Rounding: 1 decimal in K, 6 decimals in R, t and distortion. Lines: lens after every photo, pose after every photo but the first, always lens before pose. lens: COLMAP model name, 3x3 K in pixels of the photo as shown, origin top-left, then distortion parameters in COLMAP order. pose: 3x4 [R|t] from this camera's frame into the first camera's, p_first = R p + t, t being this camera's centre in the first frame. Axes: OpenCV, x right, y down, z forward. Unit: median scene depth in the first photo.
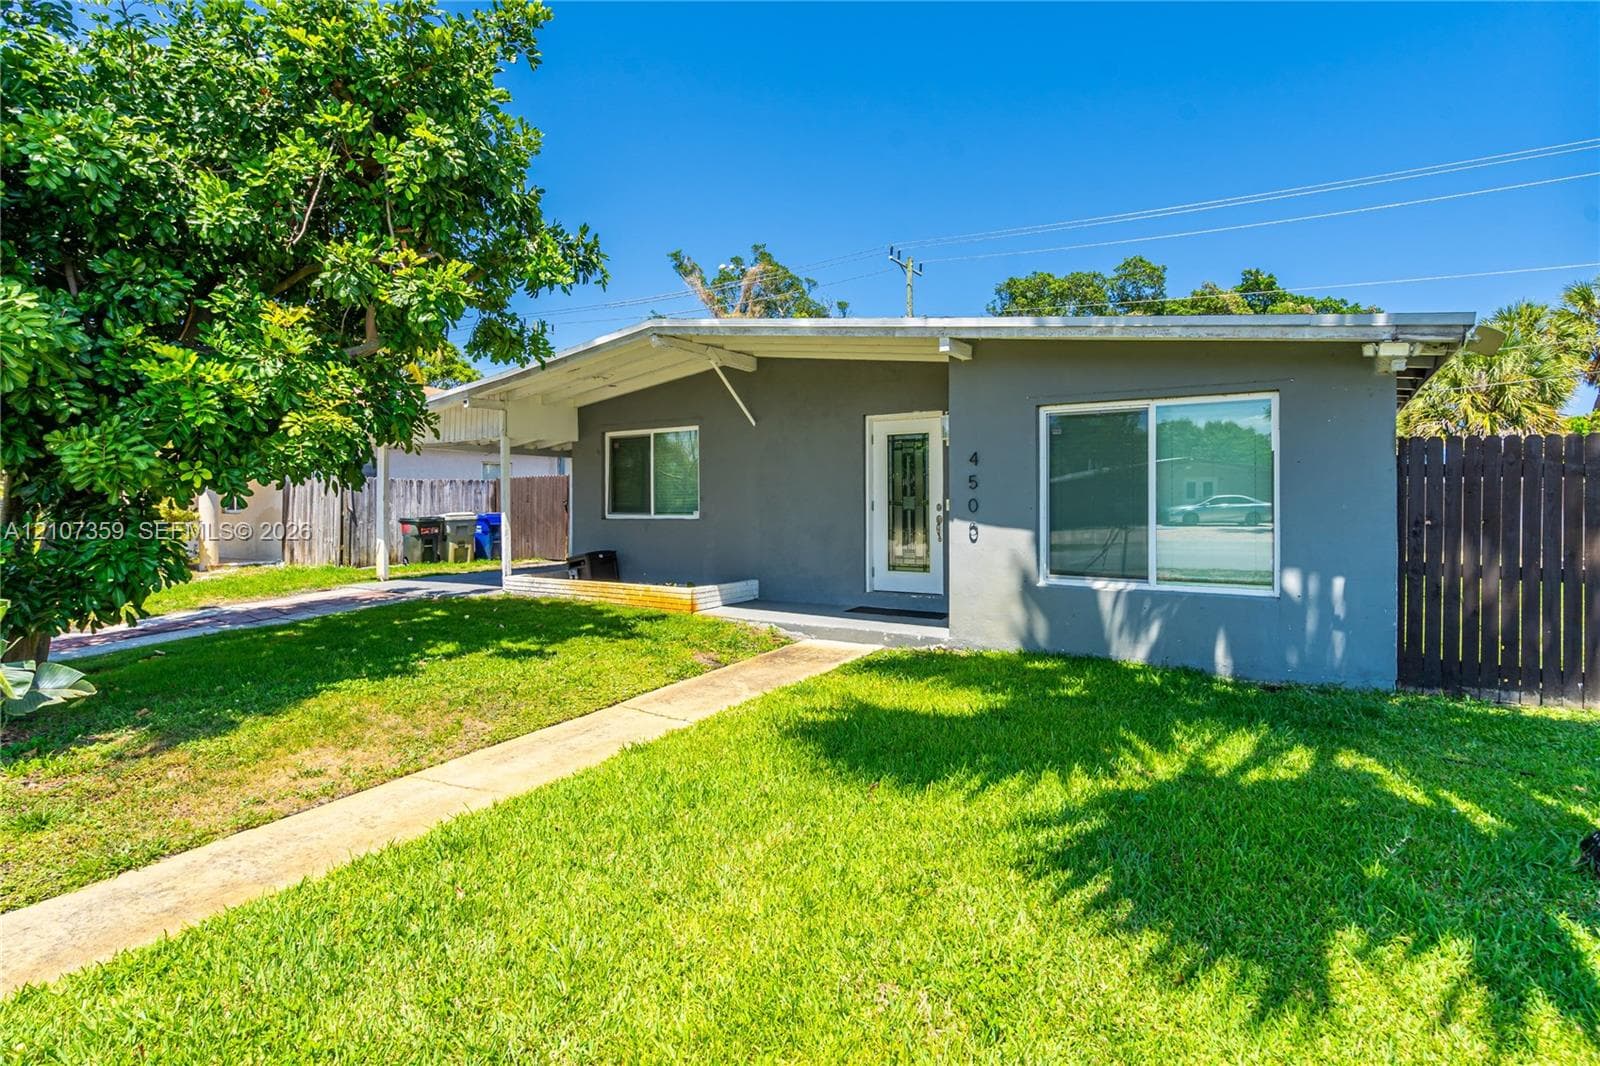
lens RADIAL K [[742.6, 0, 803.4], [0, 742.6, 518.3], [0, 0, 1]] dist [-0.002410, -0.000038]
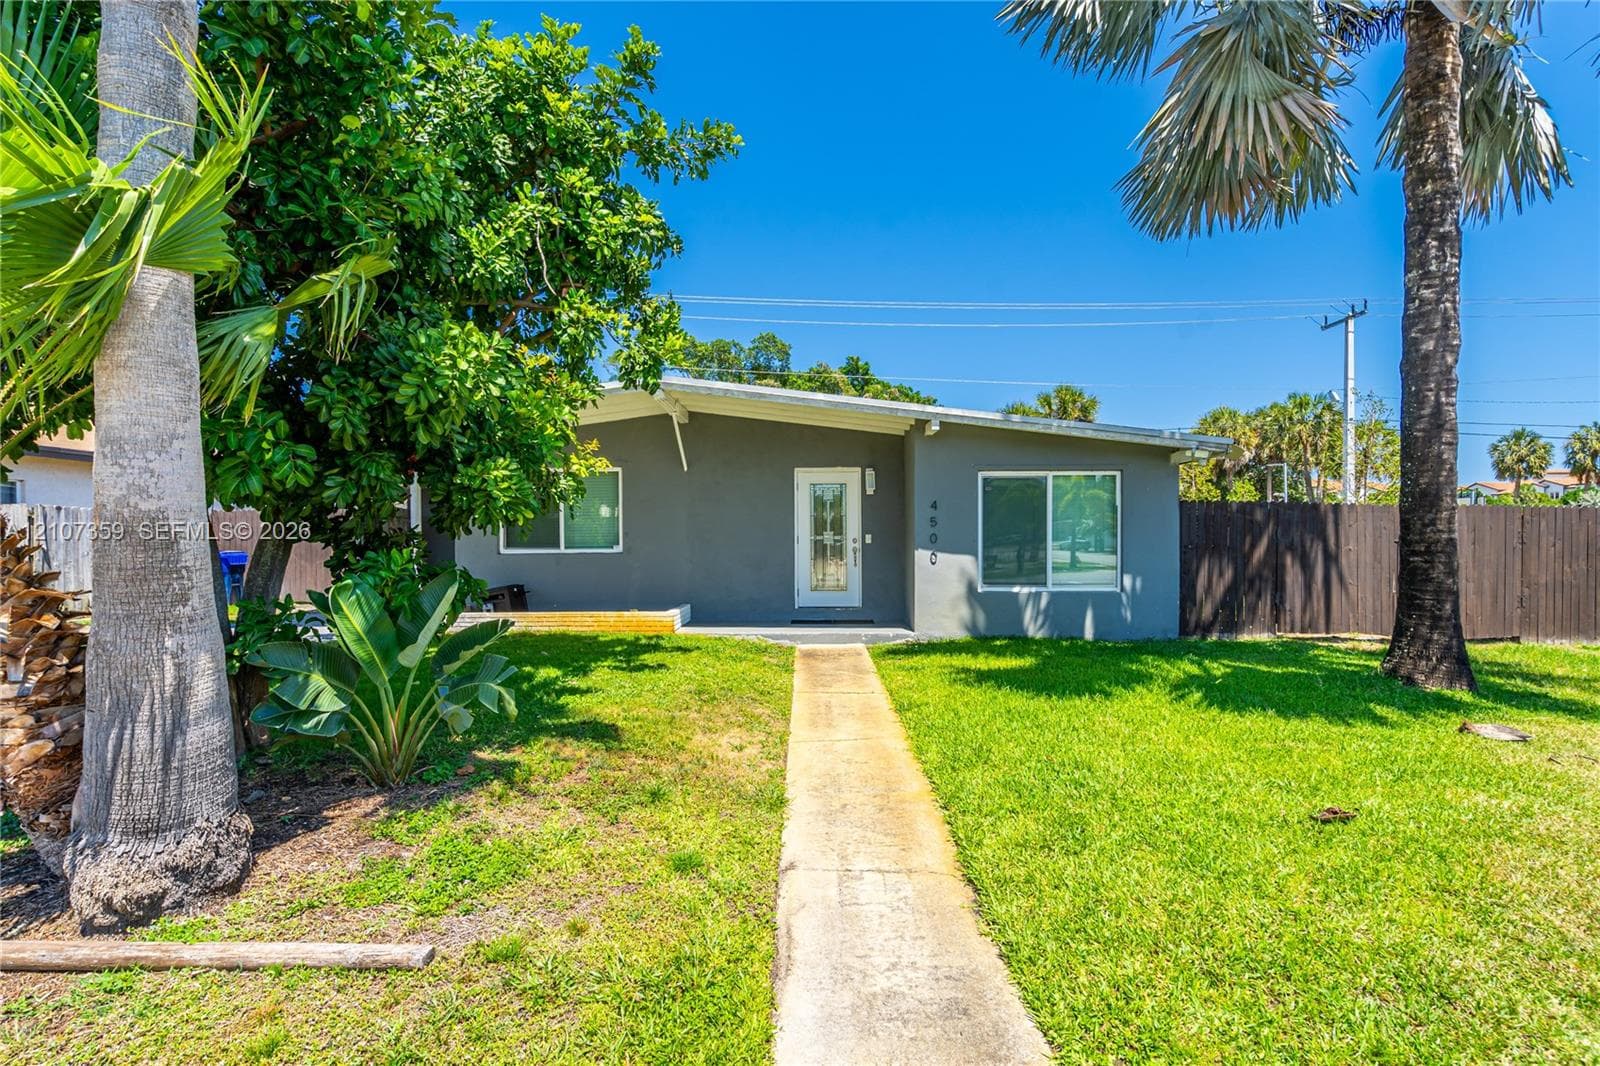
lens RADIAL K [[680.3, 0, 799.8], [0, 680.3, 577.4], [0, 0, 1]] dist [0.000641, 0.000033]
pose [[0.882521, -0.027760, 0.469453, -0.512595], [0.011696, 0.999243, 0.037100, 0.005285], [-0.470128, -0.027251, 0.882178, -0.029881]]
